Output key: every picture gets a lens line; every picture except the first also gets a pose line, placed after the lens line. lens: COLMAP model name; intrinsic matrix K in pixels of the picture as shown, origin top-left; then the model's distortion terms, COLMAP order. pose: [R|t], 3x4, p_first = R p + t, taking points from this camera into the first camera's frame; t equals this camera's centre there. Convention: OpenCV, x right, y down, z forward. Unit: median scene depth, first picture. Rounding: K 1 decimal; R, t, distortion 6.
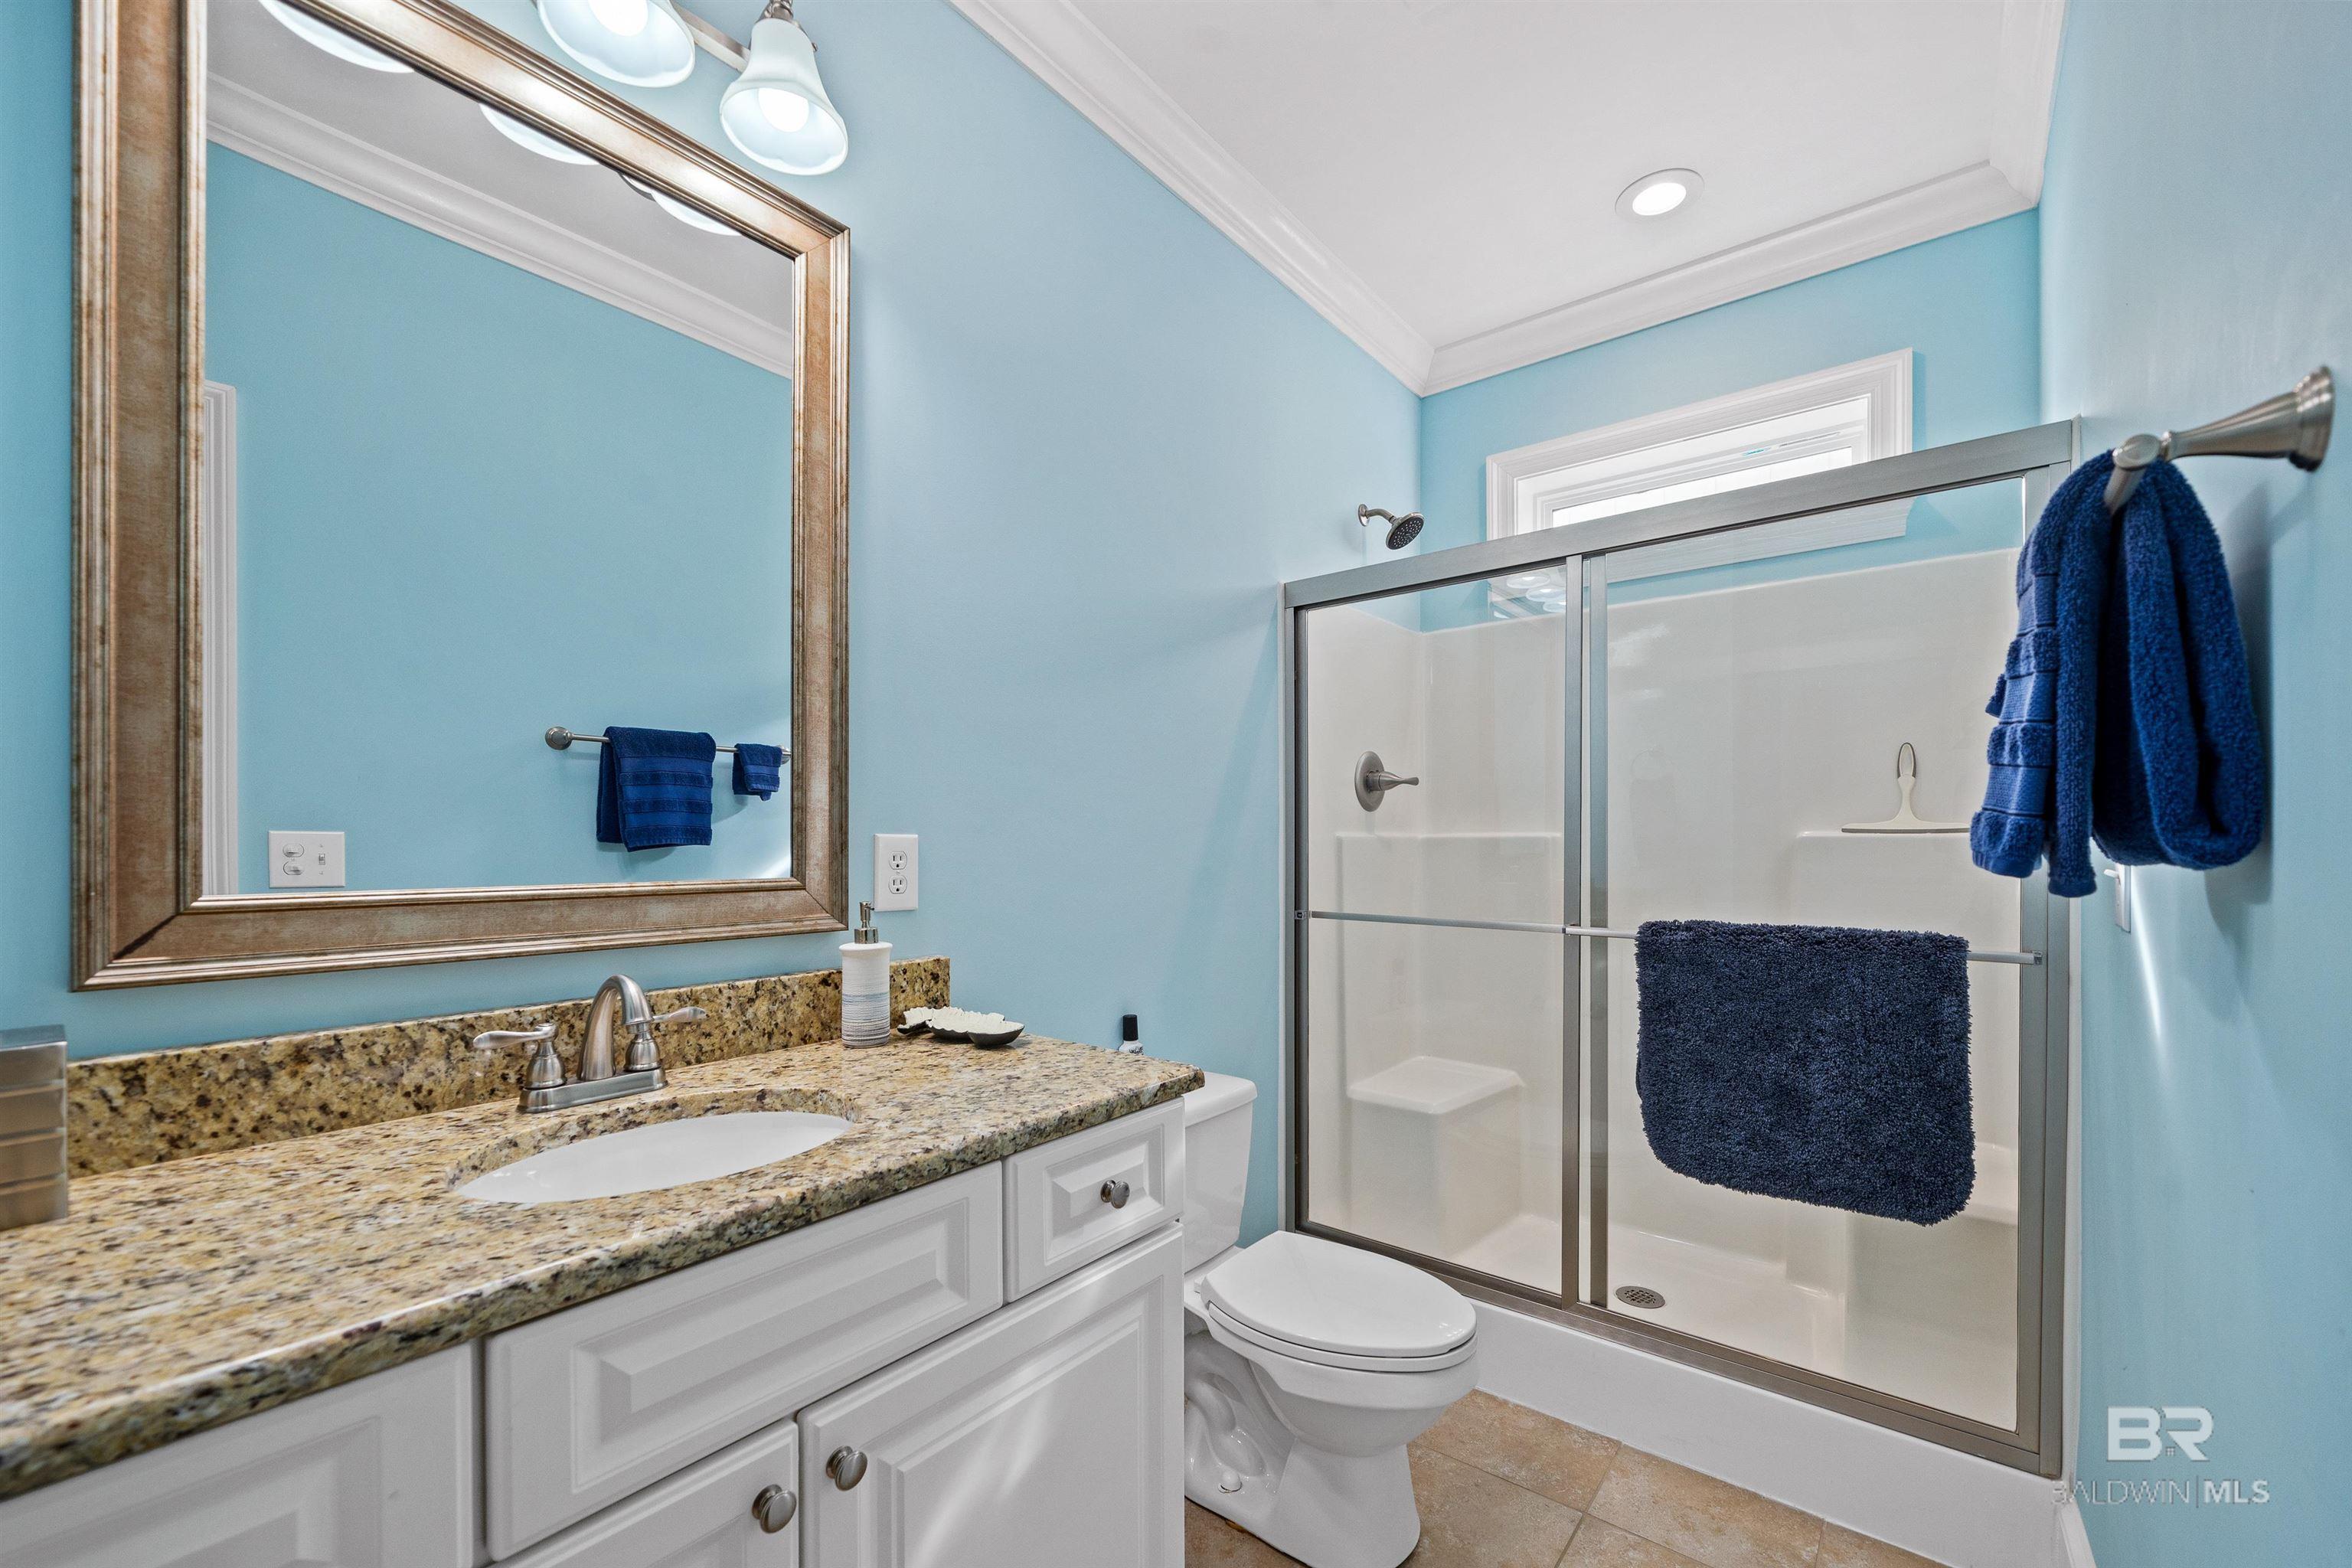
lens RADIAL K [[948.2, 0, 1197.1], [0, 948.2, 816.4], [0, 0, 1]] dist [-0.000759, 0.000129]
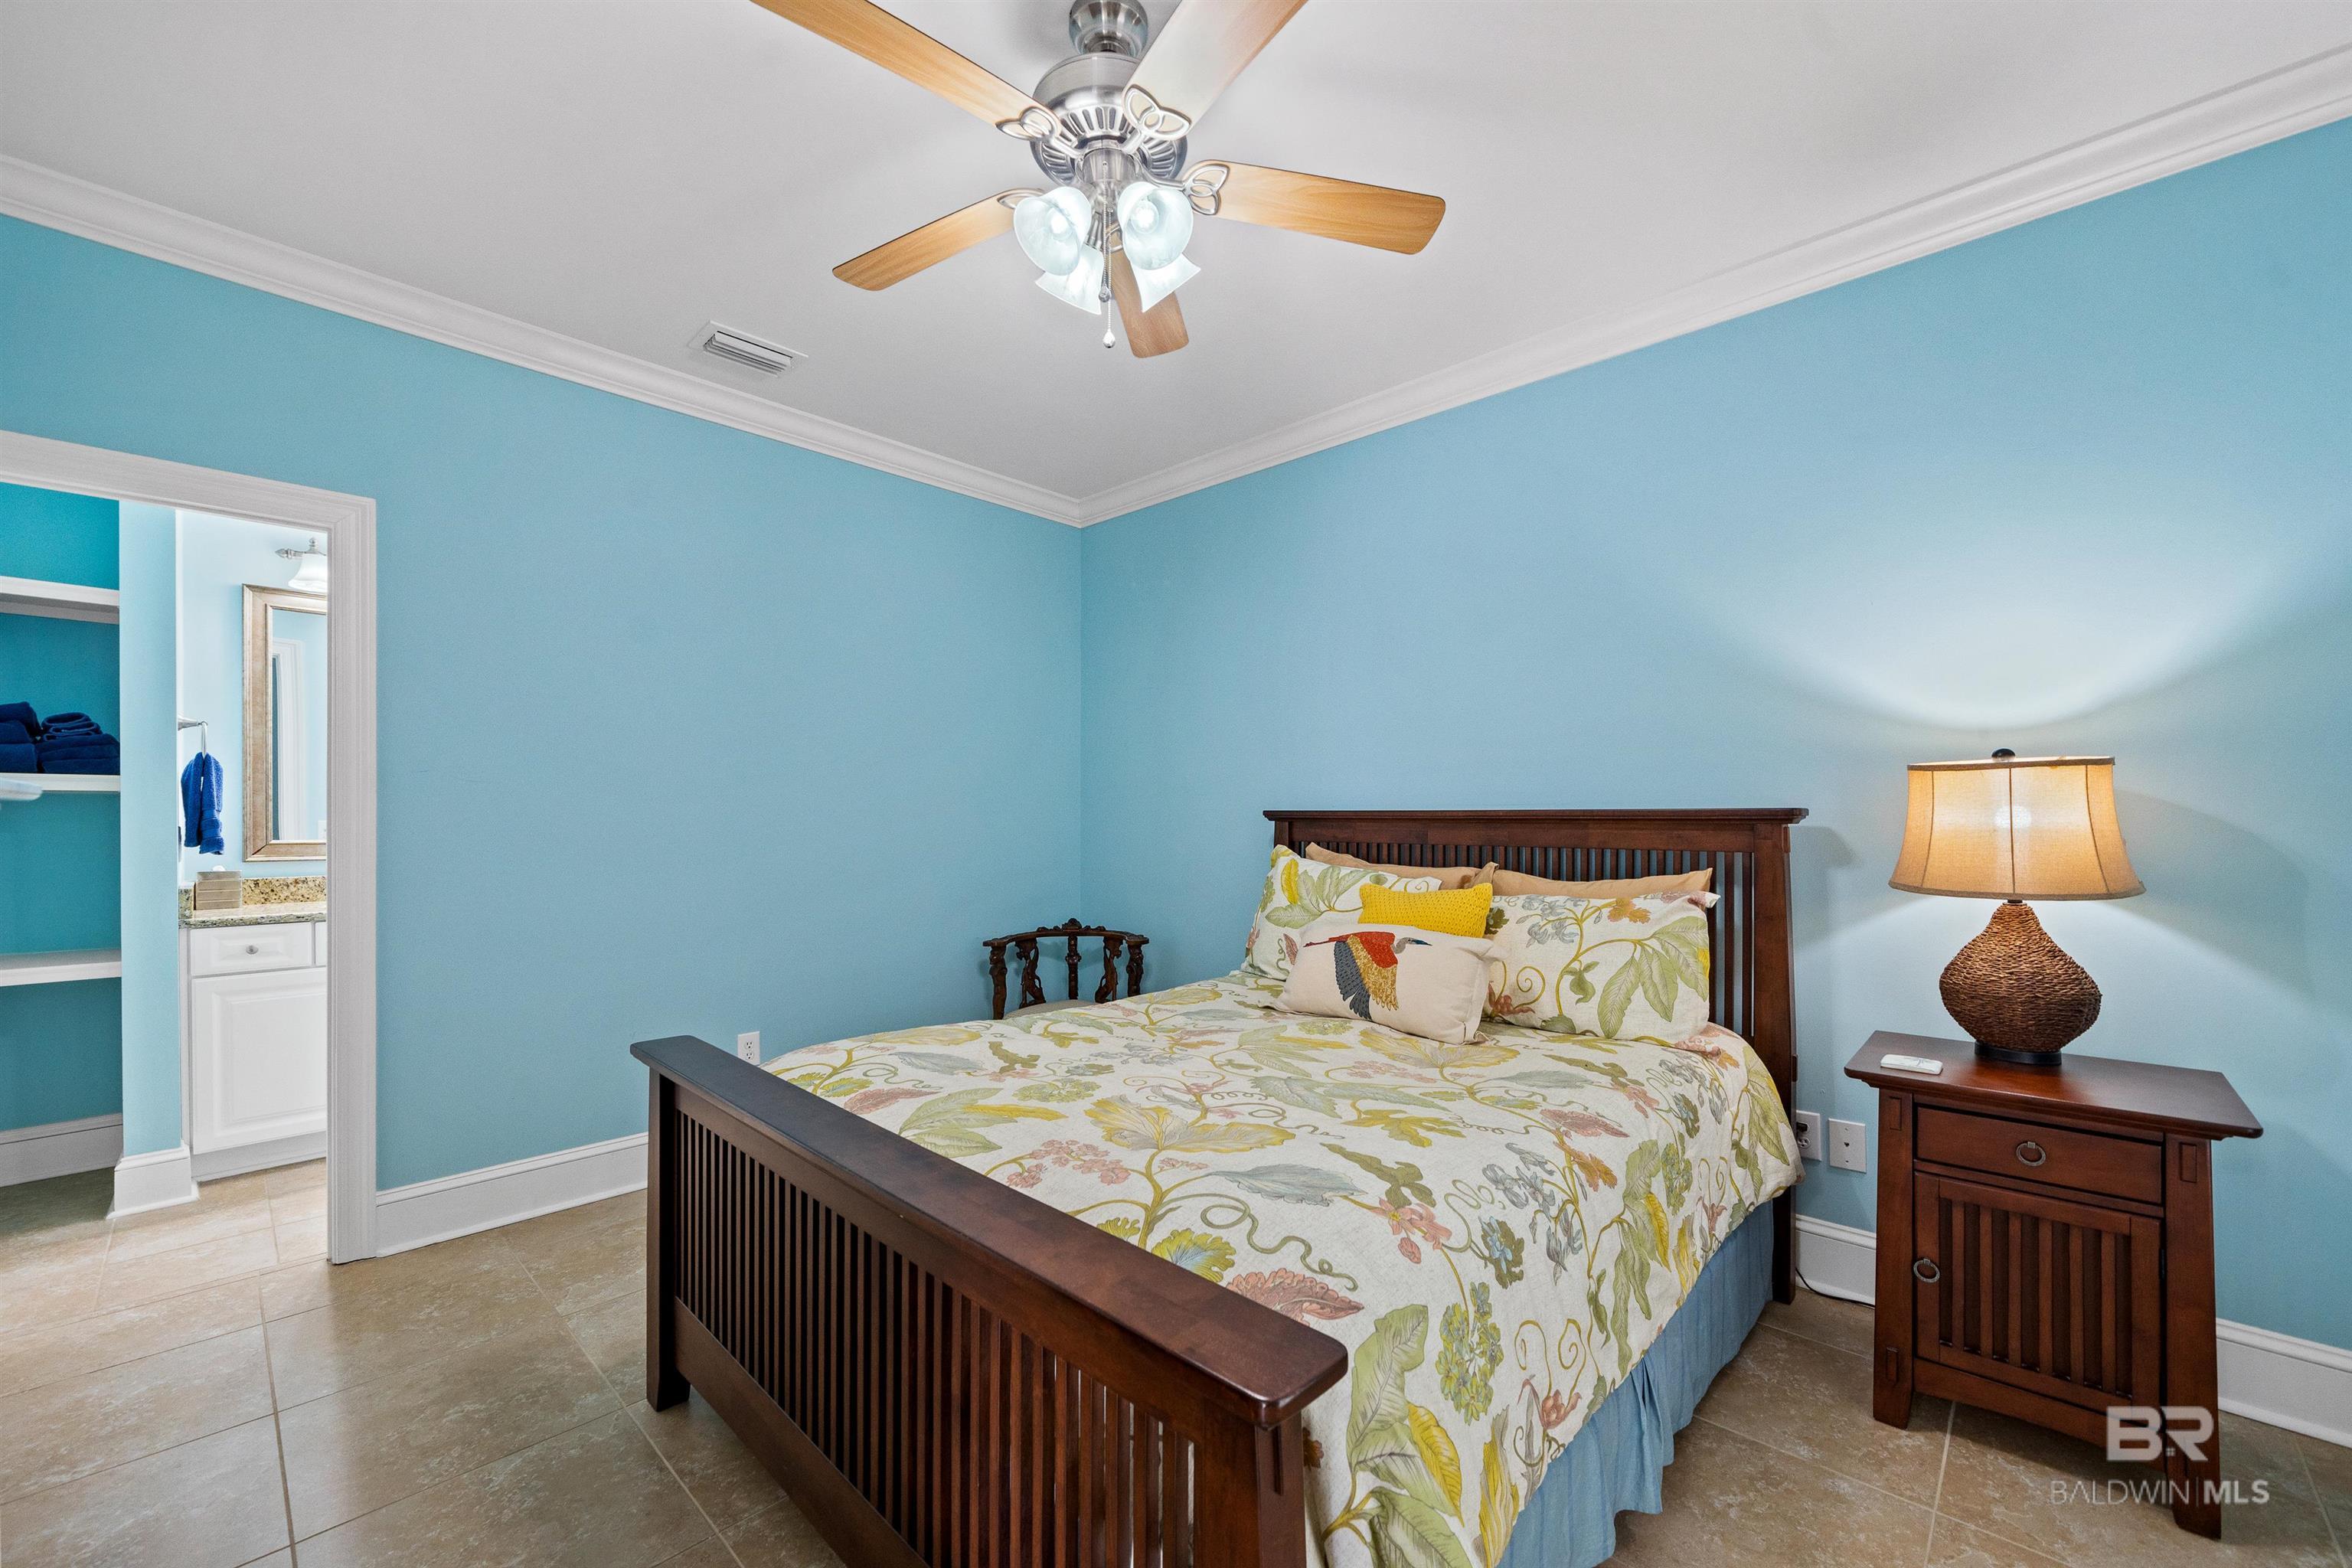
lens RADIAL K [[948.2, 0, 1164.7], [0, 948.2, 802.0], [0, 0, 1]] dist [-0.000759, 0.000129]
pose [[0.996003, 0.007458, -0.089010, 2.146547], [-0.006617, 0.999931, 0.009738, -0.097264], [0.089077, -0.009110, 0.995983, -1.858854]]
